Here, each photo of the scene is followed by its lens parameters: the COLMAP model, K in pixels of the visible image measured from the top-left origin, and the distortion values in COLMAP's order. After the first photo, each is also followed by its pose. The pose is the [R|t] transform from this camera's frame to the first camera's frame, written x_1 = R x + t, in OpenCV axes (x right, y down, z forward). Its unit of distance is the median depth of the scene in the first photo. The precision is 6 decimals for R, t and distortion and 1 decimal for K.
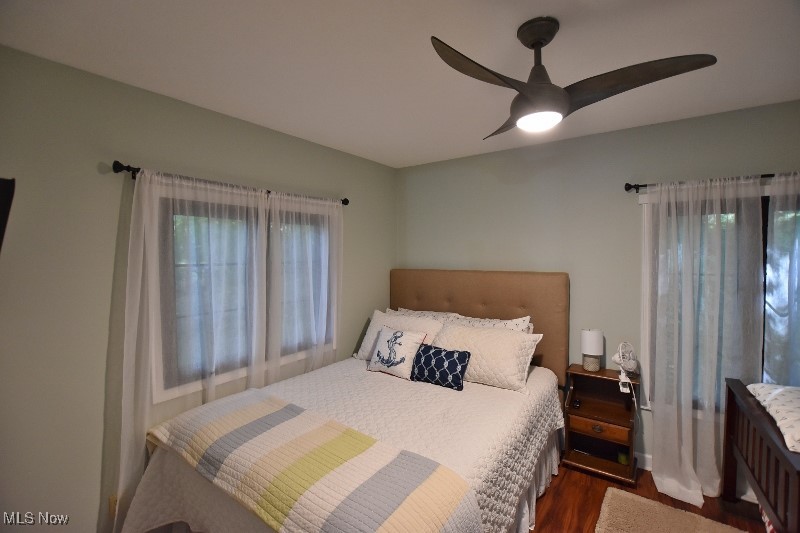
lens RADIAL K [[352.7, 0, 400.0], [0, 352.7, 266.5], [0, 0, 1]] dist [-0.033469, 0.004372]
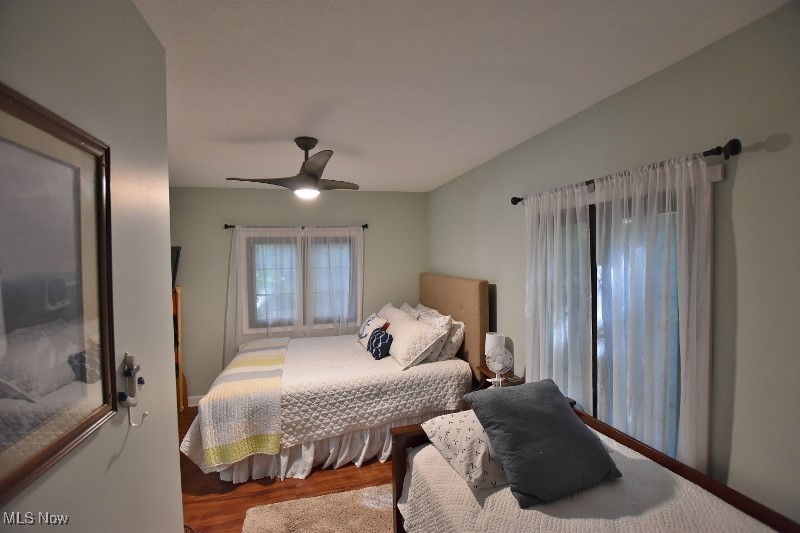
lens RADIAL K [[352.7, 0, 400.0], [0, 352.7, 266.5], [0, 0, 1]] dist [-0.033469, 0.004372]
pose [[0.778286, 0.011633, -0.627803, 1.094637], [-0.016643, 0.999859, -0.002105, -0.022410], [0.627690, 0.012087, 0.778370, -0.057980]]
